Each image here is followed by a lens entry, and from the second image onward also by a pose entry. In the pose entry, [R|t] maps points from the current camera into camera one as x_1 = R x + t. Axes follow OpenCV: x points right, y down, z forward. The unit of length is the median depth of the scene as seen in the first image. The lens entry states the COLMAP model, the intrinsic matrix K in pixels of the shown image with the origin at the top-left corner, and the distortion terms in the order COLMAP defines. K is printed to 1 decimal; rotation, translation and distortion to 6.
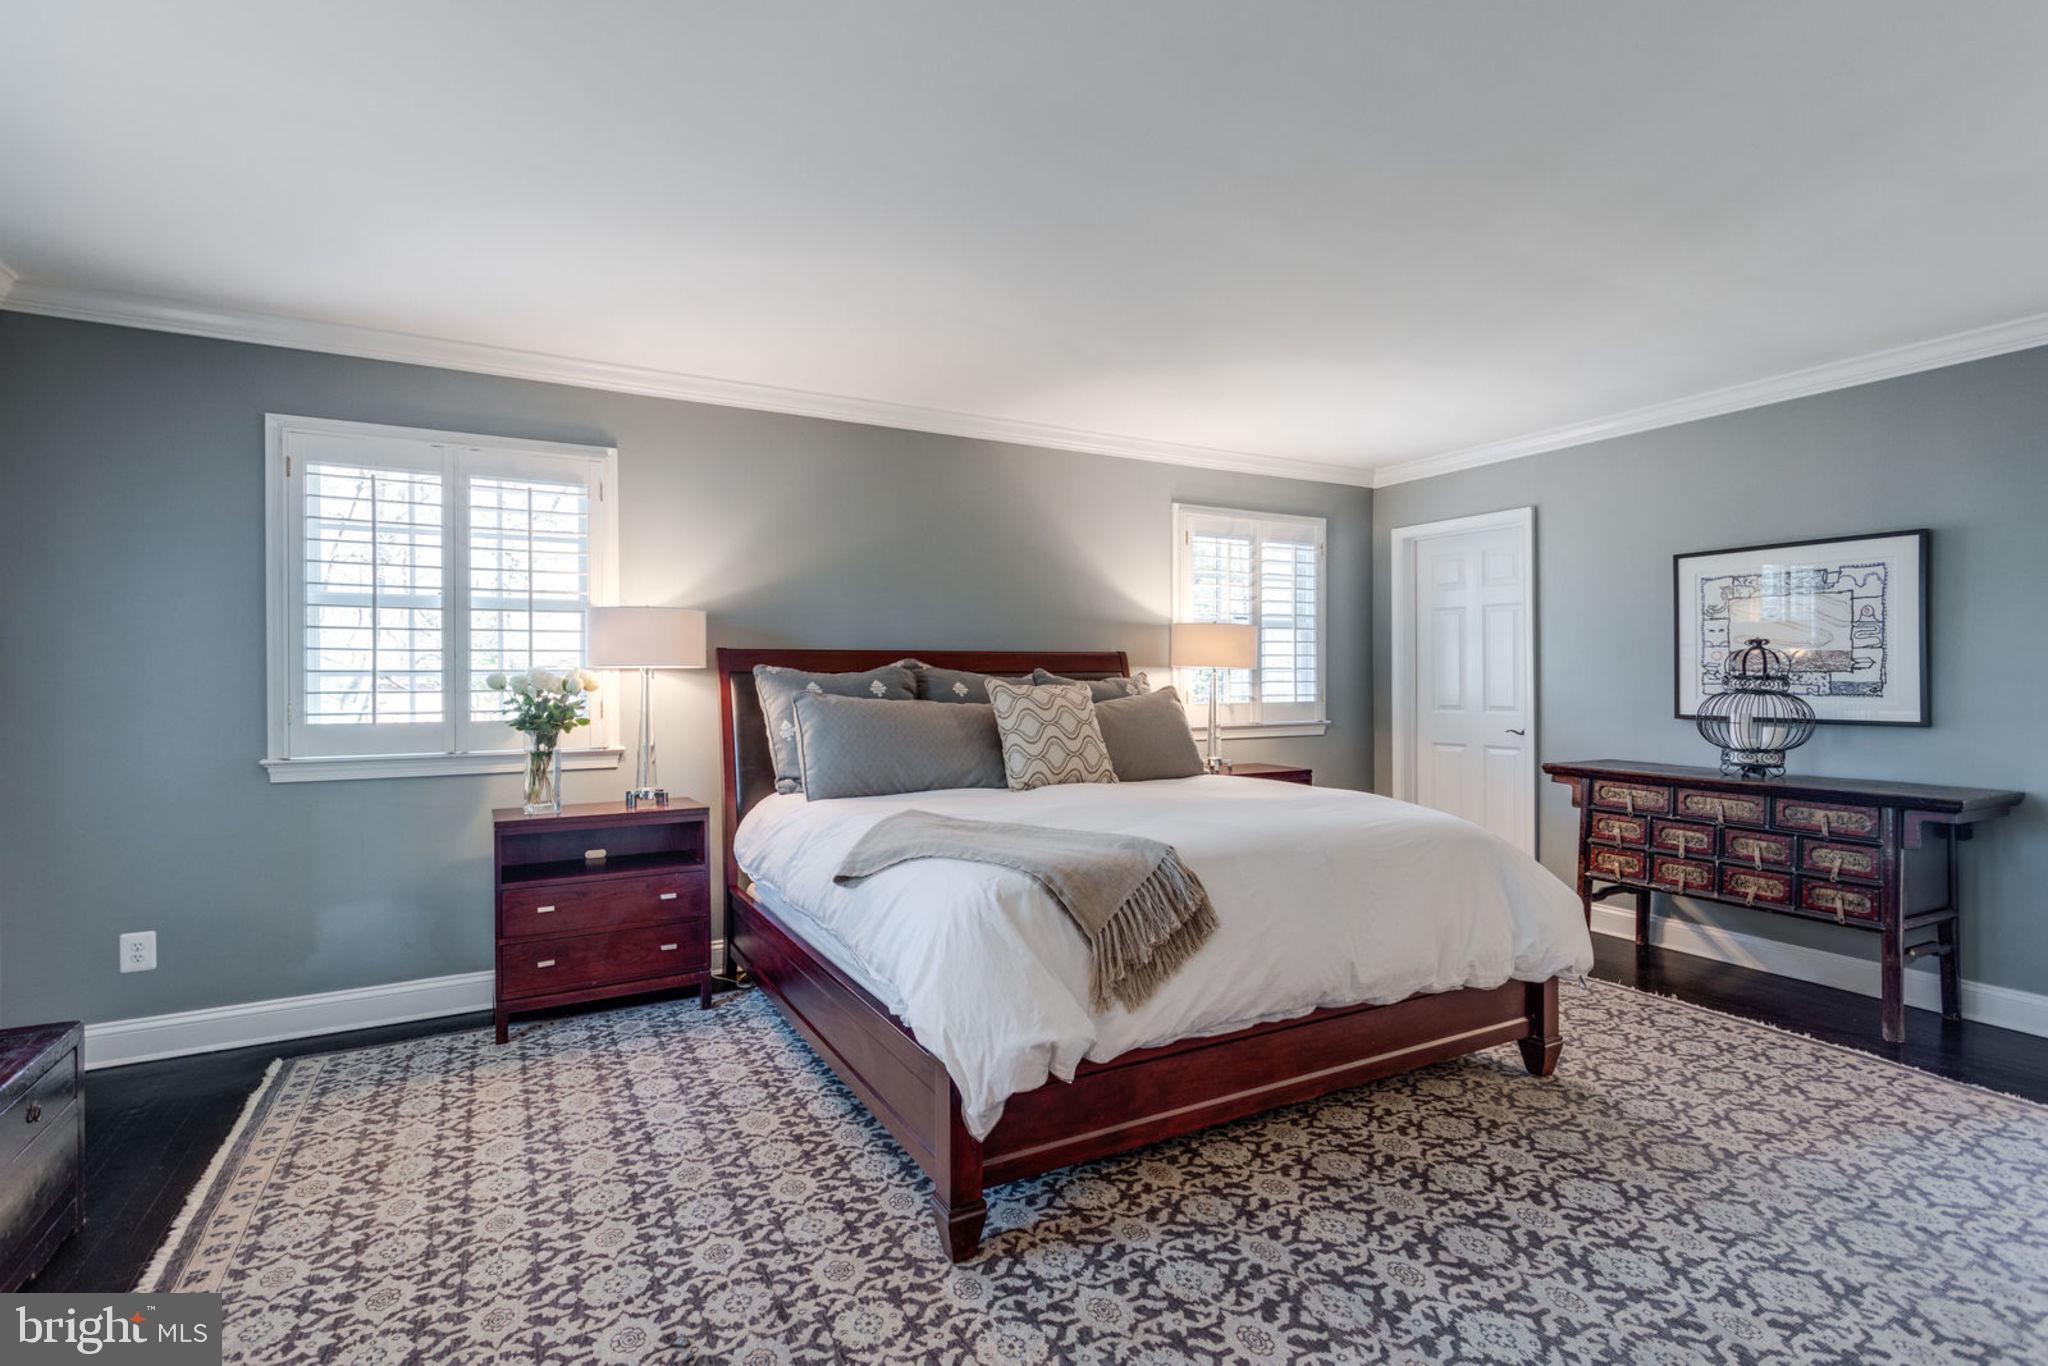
lens RADIAL K [[987.5, 0, 1023.5], [0, 987.5, 682.3], [0, 0, 1]] dist [0.000510, -0.000699]
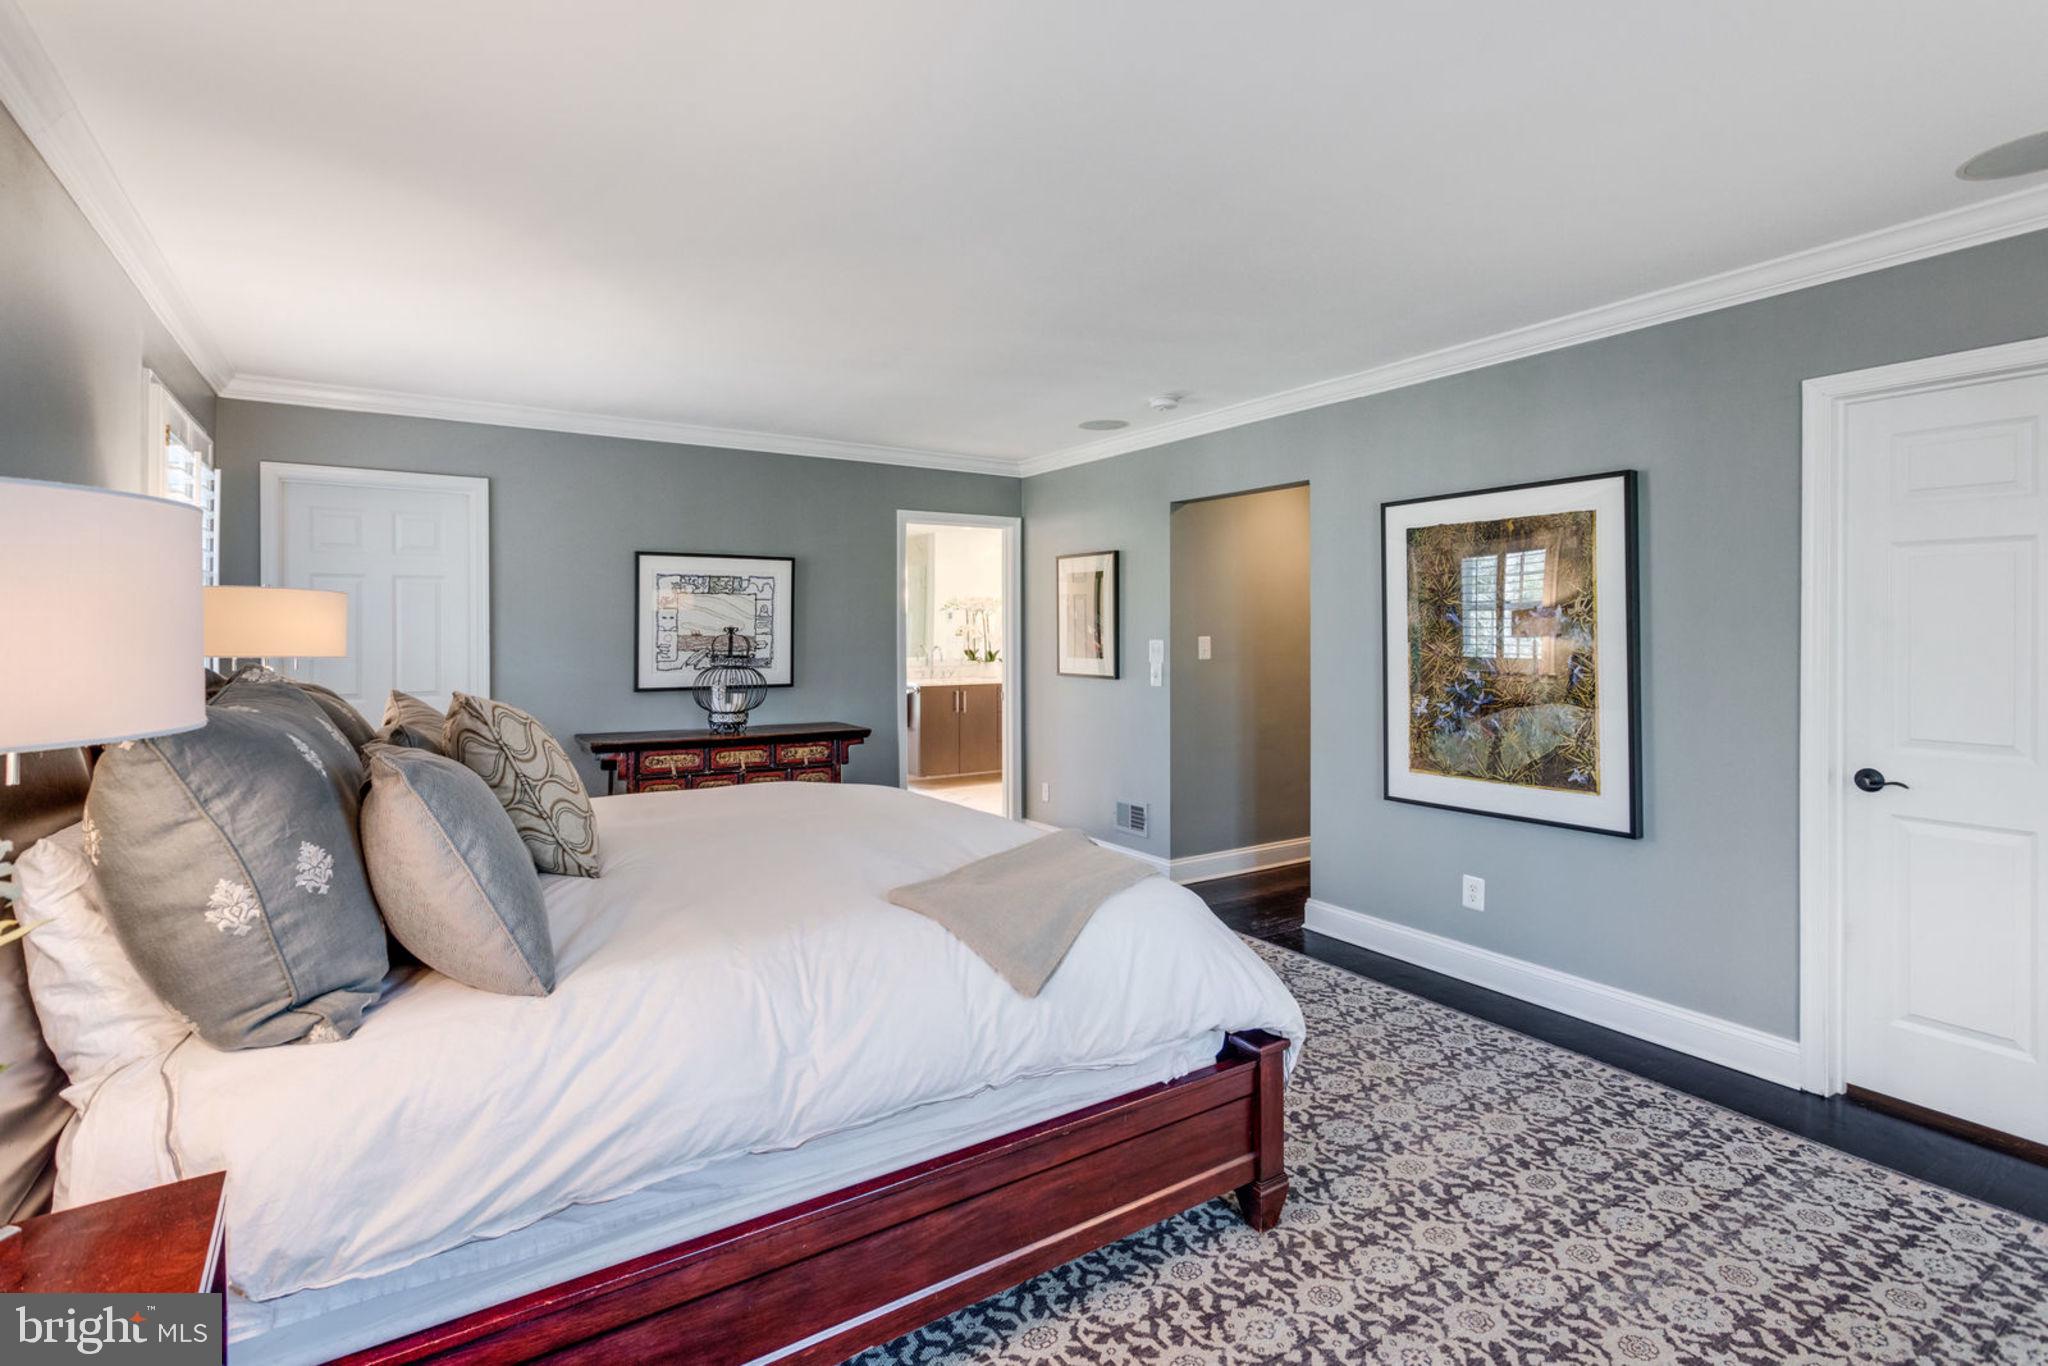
lens RADIAL K [[987.5, 0, 1021.9], [0, 987.5, 623.7], [0, 0, 1]] dist [0.000510, -0.000699]
pose [[-0.086014, 0.008542, 0.996257, -0.617252], [0.005191, 0.999954, -0.008125, -0.036621], [-0.996280, 0.004473, -0.086054, 0.744044]]
